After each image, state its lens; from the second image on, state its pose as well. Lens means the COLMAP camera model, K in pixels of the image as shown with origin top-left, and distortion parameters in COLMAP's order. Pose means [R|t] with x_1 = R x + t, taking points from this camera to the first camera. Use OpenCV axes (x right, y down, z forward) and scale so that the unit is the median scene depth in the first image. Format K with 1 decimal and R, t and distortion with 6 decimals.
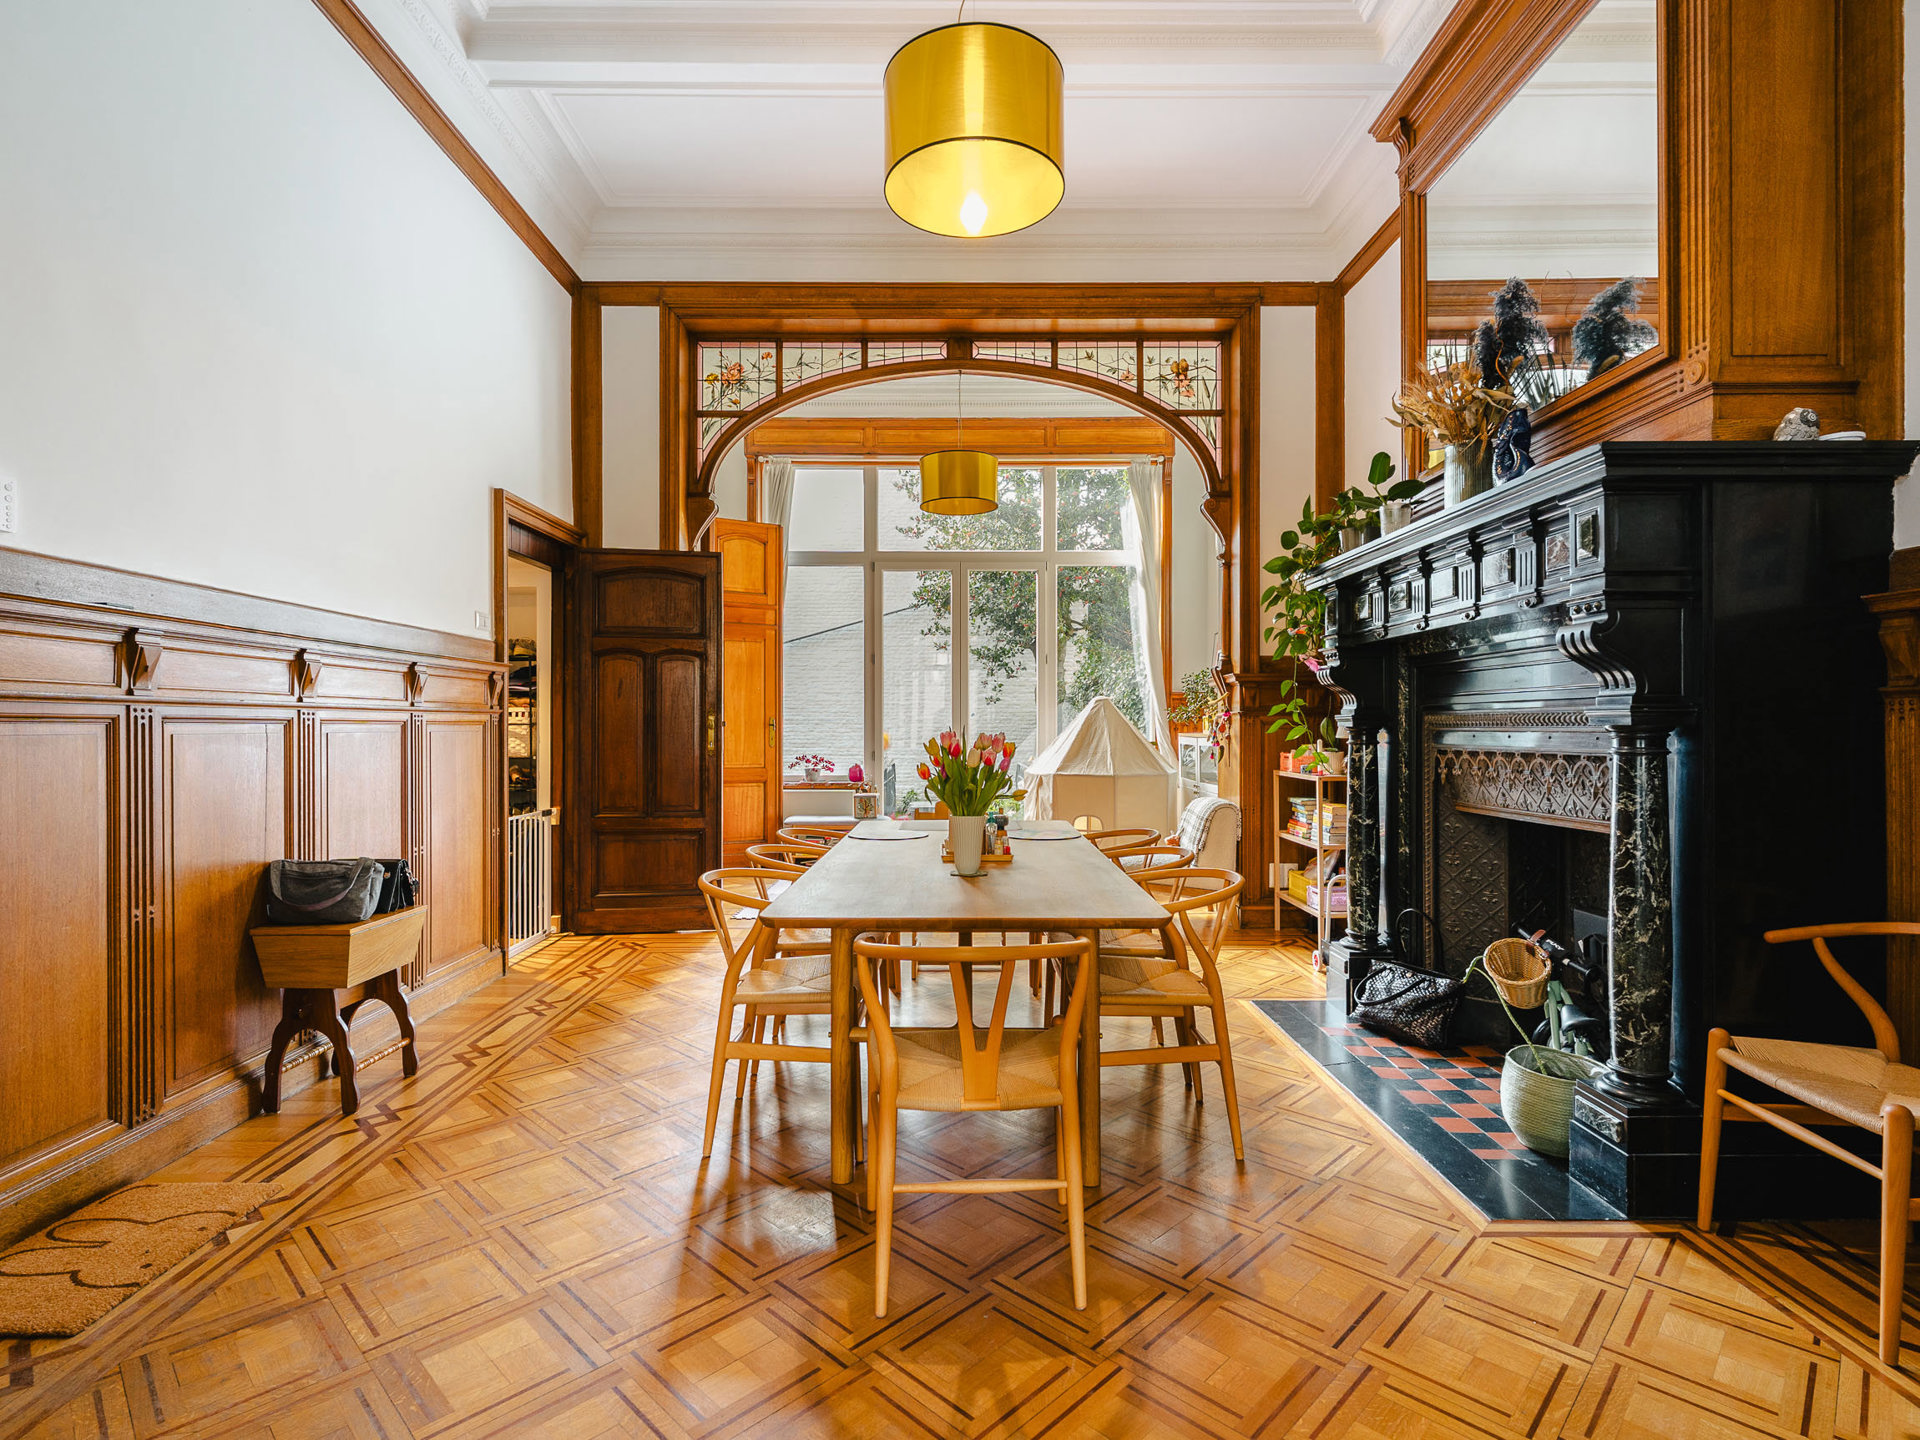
lens RADIAL K [[899.9, 0, 965.7], [0, 899.9, 737.7], [0, 0, 1]] dist [0.002296, -0.000701]
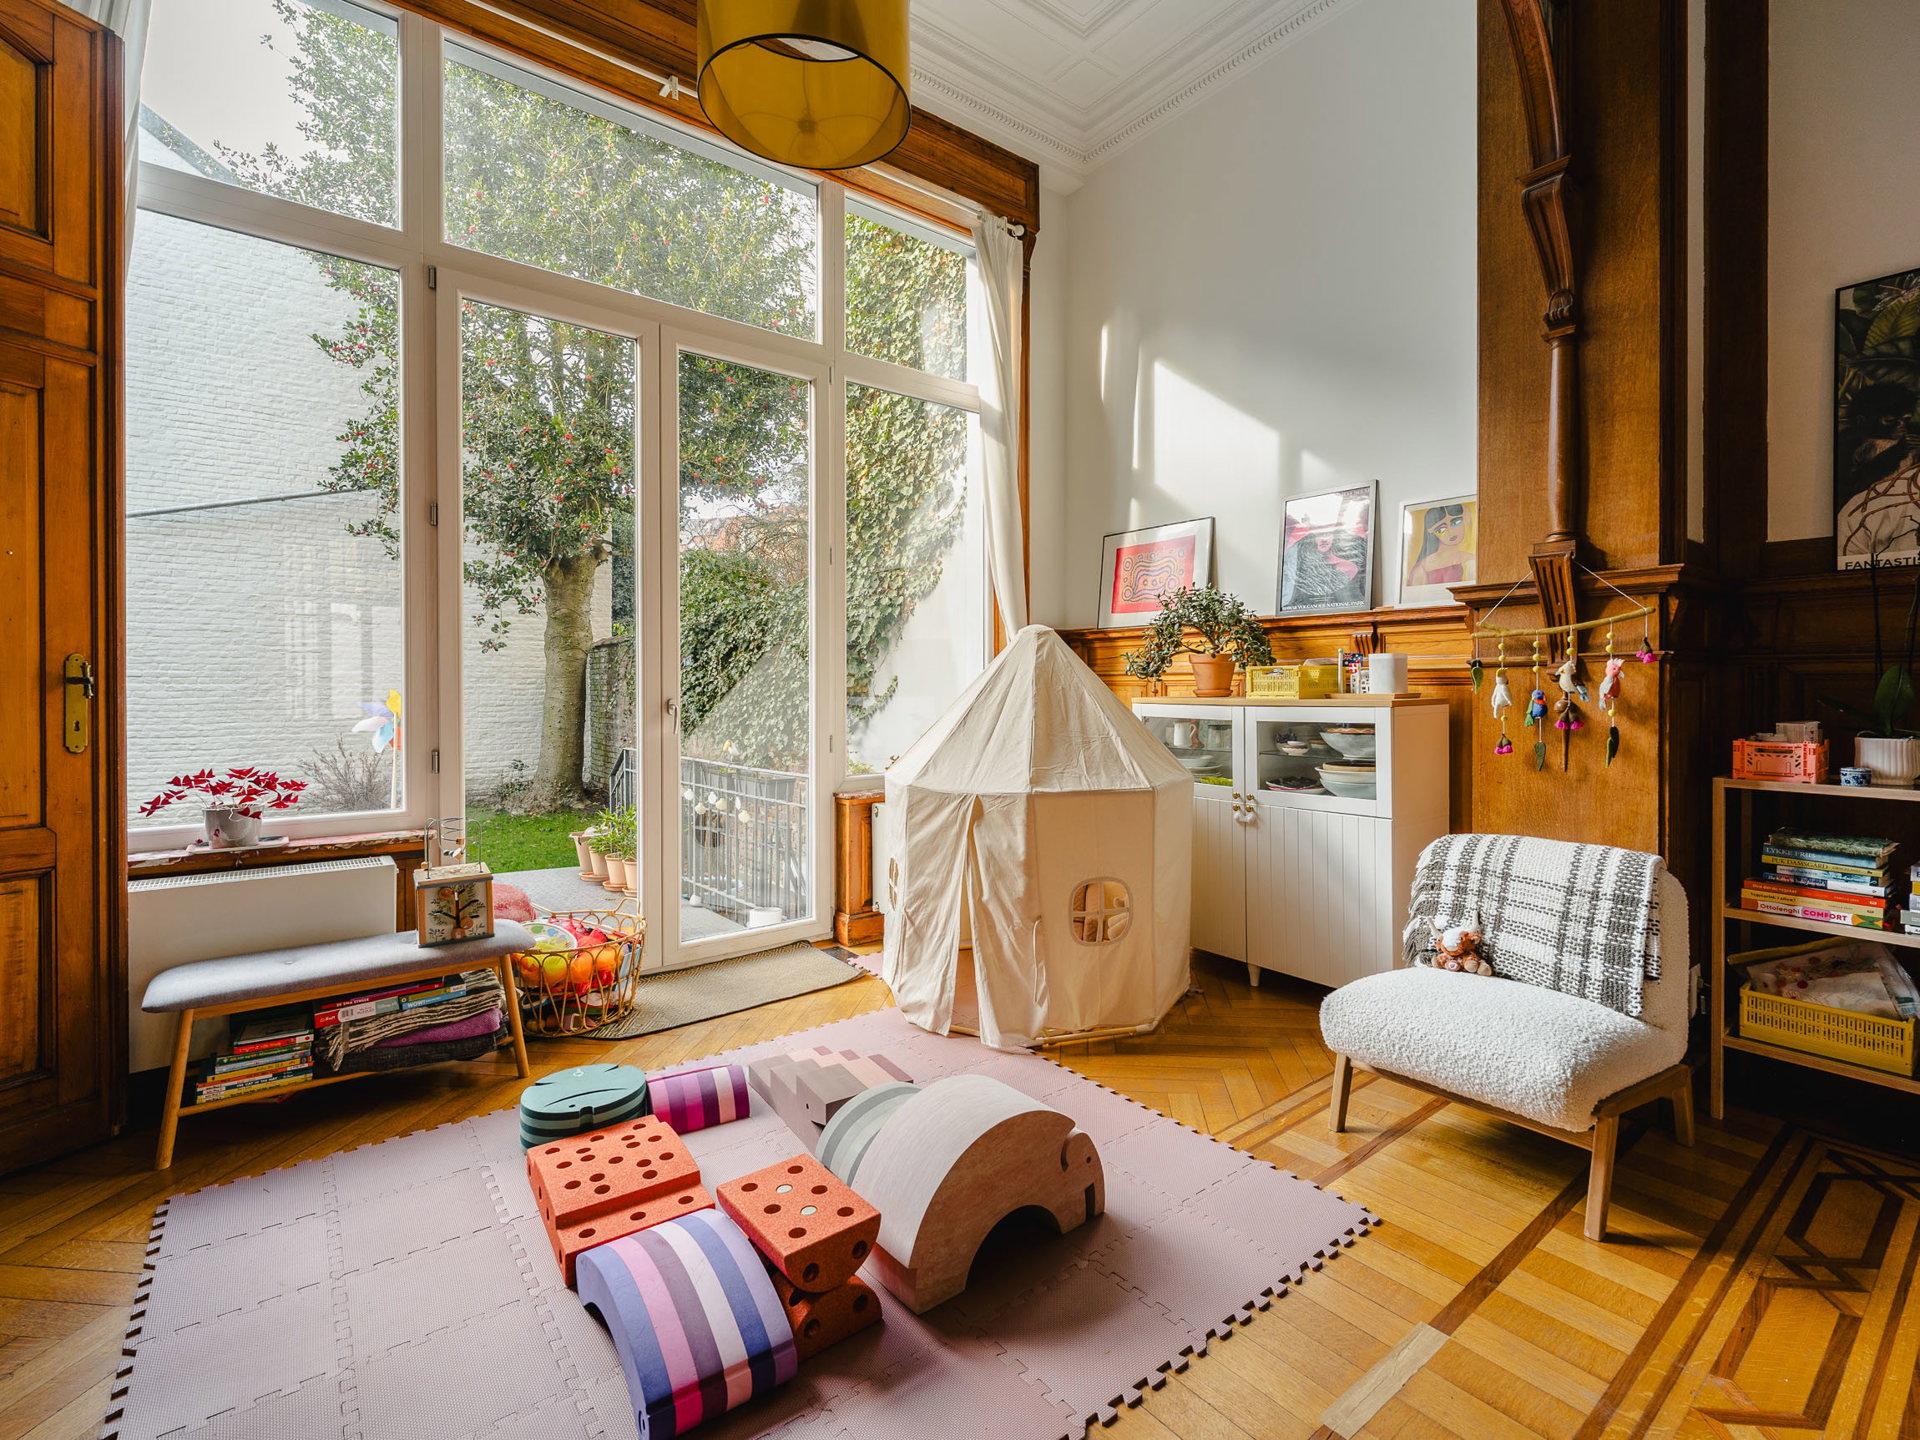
lens RADIAL K [[899.9, 0, 957.7], [0, 899.9, 719.7], [0, 0, 1]] dist [0.002296, -0.000701]
pose [[0.781099, -0.014357, 0.624242, -0.171732], [0.008305, 0.999886, 0.012606, -0.001539], [-0.624352, -0.004662, 0.781130, 0.567631]]
